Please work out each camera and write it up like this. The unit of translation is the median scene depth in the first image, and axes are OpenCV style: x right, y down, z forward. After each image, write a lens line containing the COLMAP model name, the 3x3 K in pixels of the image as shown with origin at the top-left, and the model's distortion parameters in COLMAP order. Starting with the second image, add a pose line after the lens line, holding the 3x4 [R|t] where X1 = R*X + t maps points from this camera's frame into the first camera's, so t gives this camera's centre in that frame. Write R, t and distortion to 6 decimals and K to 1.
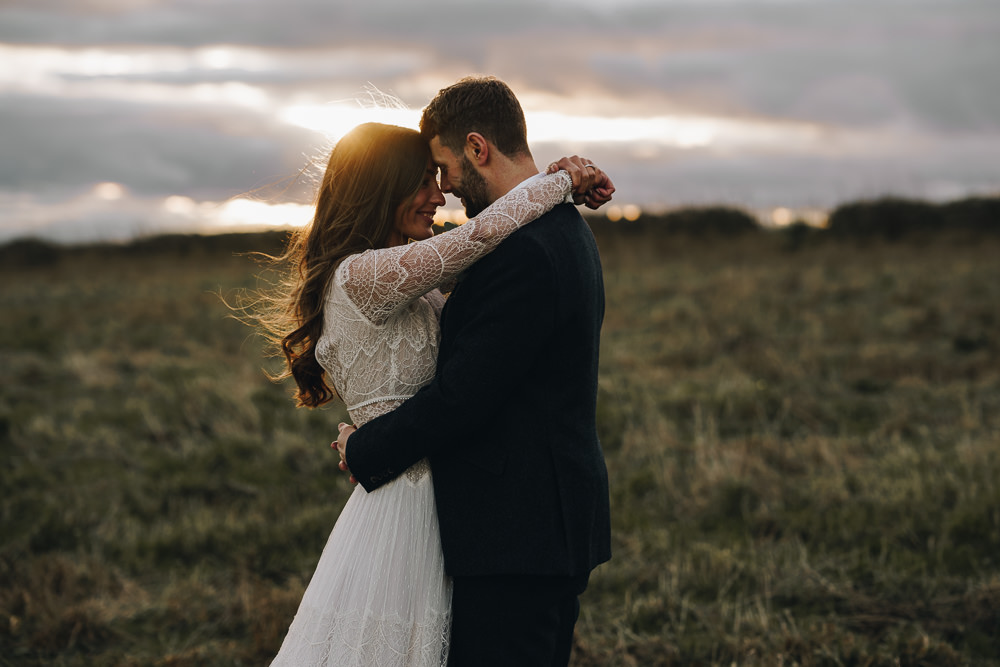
lens RADIAL K [[2508.2, 0, 500.0], [0, 2508.2, 333.5], [0, 0, 1]] dist [0.114029, 0.480183]
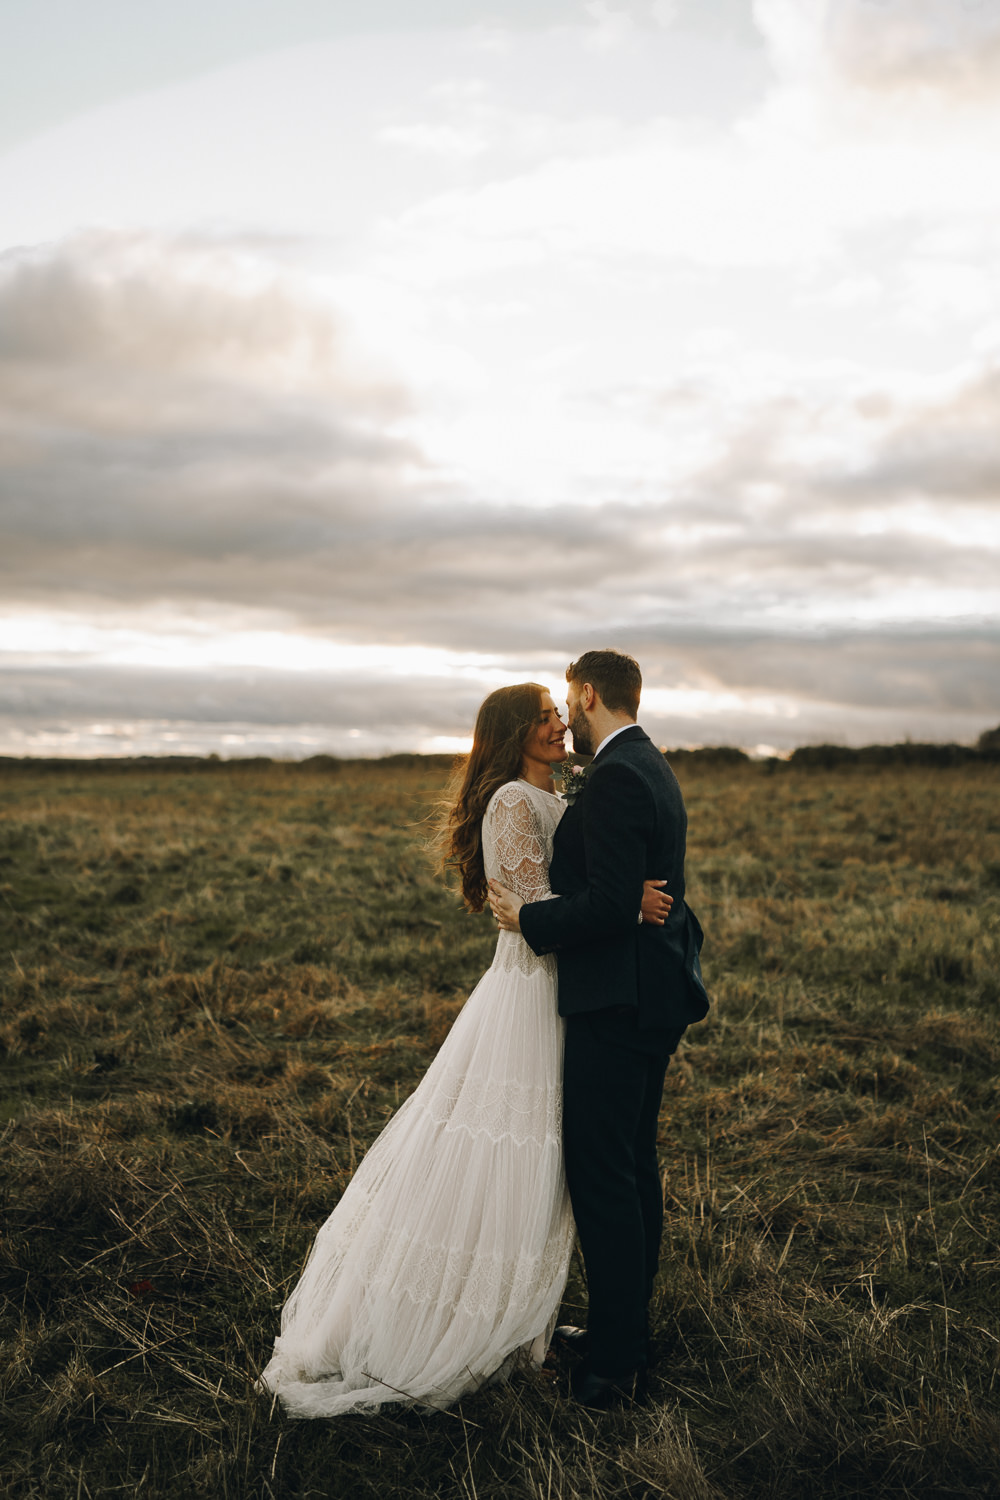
lens RADIAL K [[1435.1, 0, 500.0], [0, 1435.1, 750.0], [0, 0, 1]] dist [-0.077340, 0.010291]
pose [[0.997517, 0.025803, -0.065522, -0.004536], [-0.028687, 0.998643, -0.043459, -0.008801], [0.064311, 0.045230, 0.996904, 0.119857]]
